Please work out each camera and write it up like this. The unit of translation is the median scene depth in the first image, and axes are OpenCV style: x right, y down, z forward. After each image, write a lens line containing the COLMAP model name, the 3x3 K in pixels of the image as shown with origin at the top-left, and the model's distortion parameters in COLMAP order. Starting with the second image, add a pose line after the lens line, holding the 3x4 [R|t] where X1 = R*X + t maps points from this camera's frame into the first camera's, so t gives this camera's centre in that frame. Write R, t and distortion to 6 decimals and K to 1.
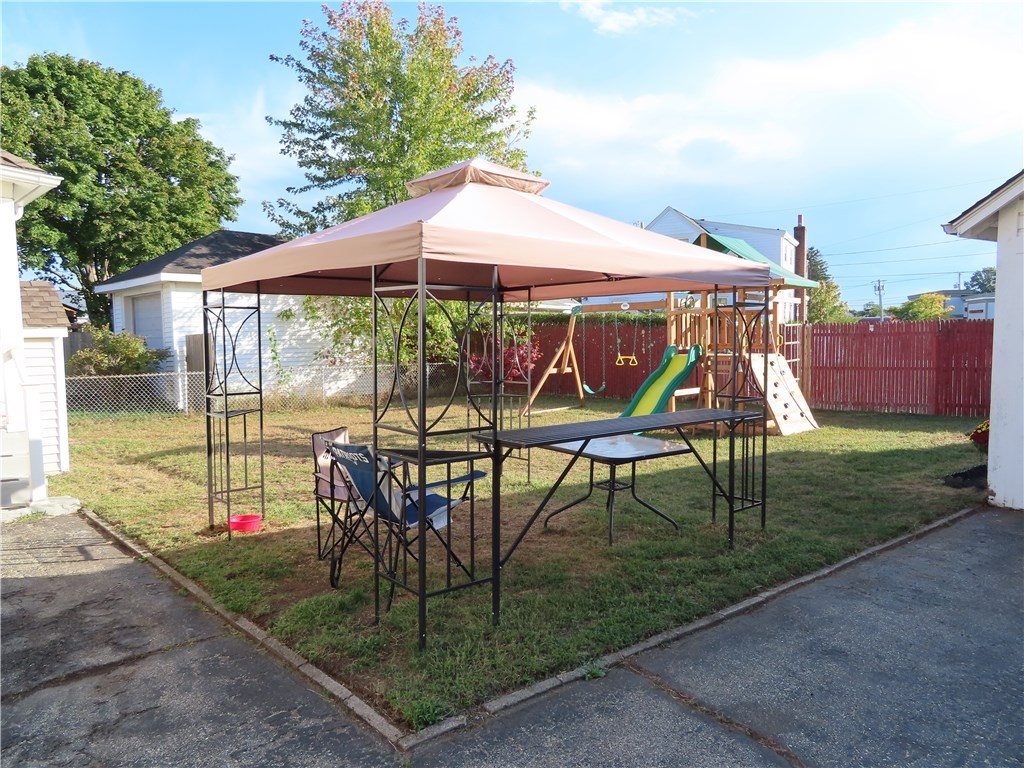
lens RADIAL K [[730.7, 0, 511.0], [0, 730.7, 386.0], [0, 0, 1]] dist [-0.006019, 0.004581]
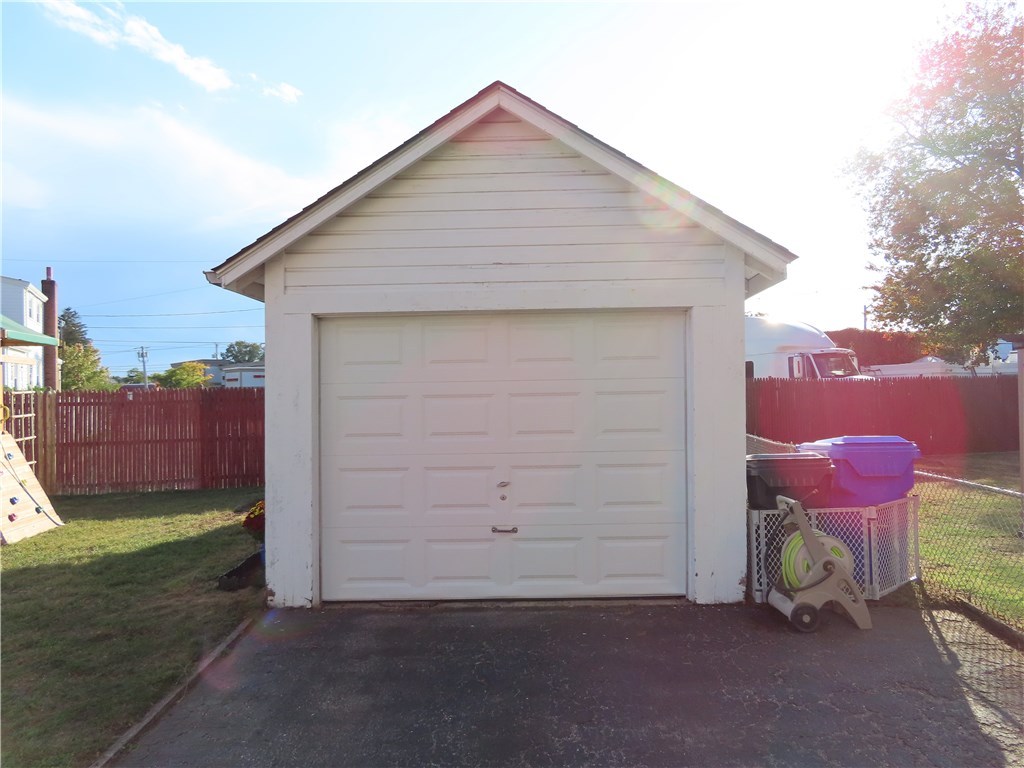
lens RADIAL K [[730.7, 0, 511.0], [0, 730.7, 386.0], [0, 0, 1]] dist [-0.006019, 0.004581]
pose [[0.596475, 0.011346, 0.802551, 0.082776], [0.061872, 0.996275, -0.060070, -0.013821], [-0.800243, 0.085486, 0.593551, 0.146812]]
